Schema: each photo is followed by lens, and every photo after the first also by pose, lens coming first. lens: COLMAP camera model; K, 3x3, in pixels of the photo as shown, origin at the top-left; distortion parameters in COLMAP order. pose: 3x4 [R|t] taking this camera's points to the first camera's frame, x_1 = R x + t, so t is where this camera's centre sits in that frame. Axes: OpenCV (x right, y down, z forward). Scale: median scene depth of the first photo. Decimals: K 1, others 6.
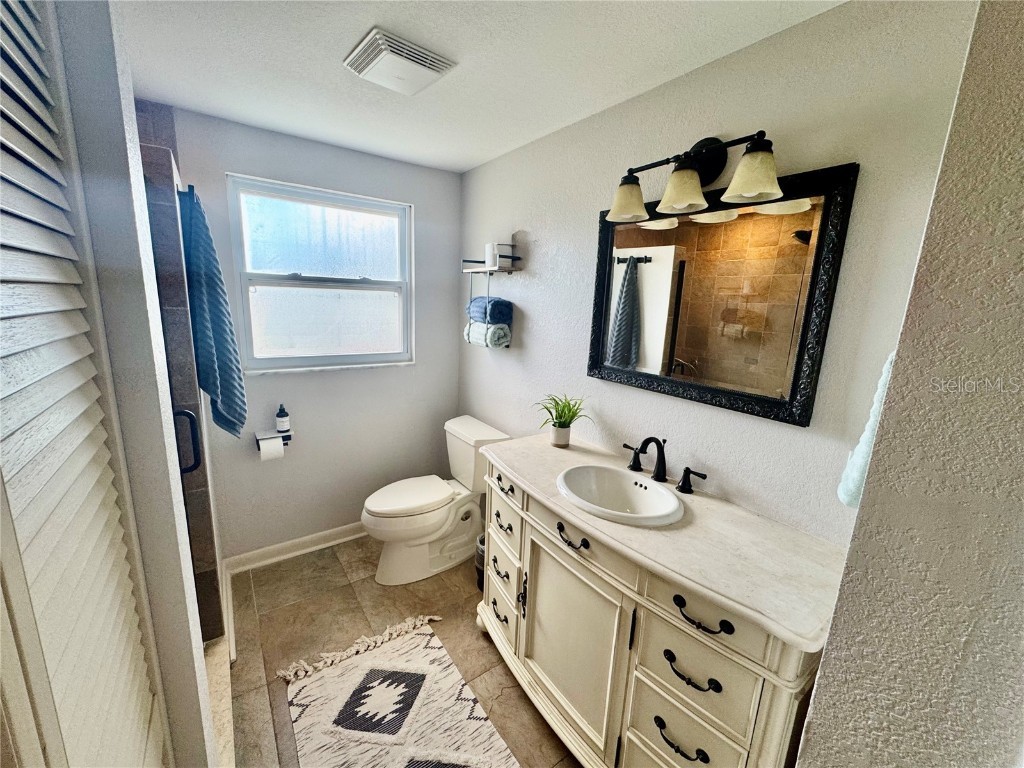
lens RADIAL K [[410.1, 0, 505.6], [0, 410.1, 382.1], [0, 0, 1]] dist [-0.000514, -0.000586]
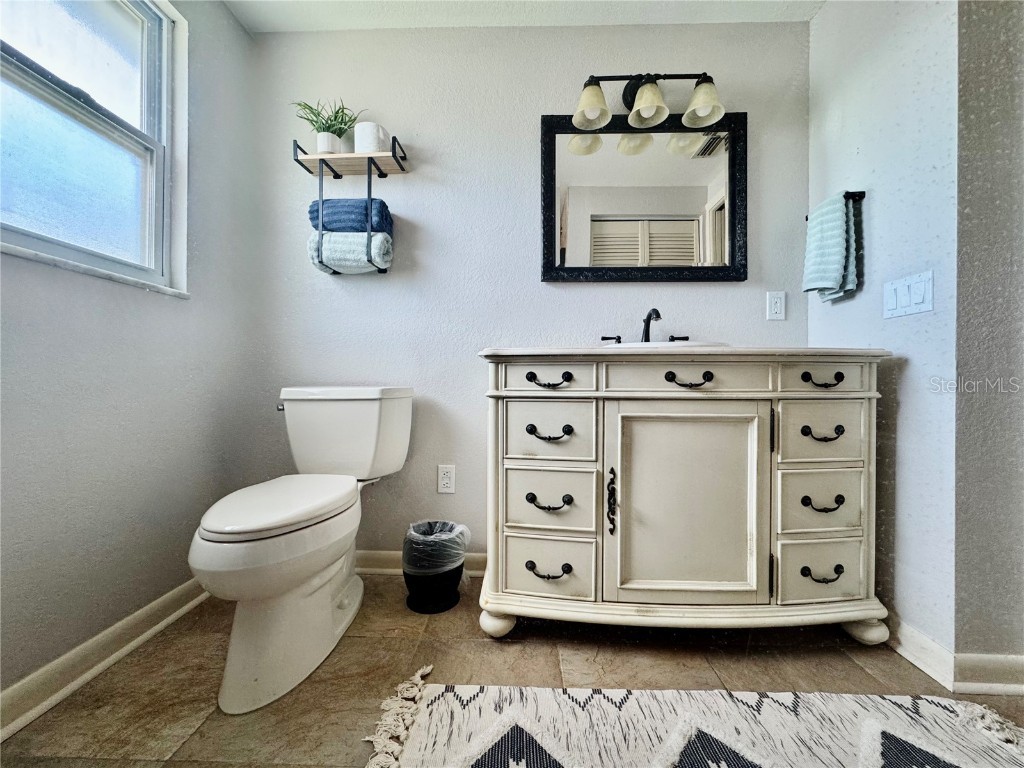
lens RADIAL K [[410.1, 0, 512.0], [0, 410.1, 385.8], [0, 0, 1]] dist [-0.000514, -0.000586]
pose [[0.597101, -0.033221, 0.801478, -0.654689], [0.177808, 0.979769, -0.091857, 0.319599], [-0.782211, 0.197357, 0.590928, 0.600059]]
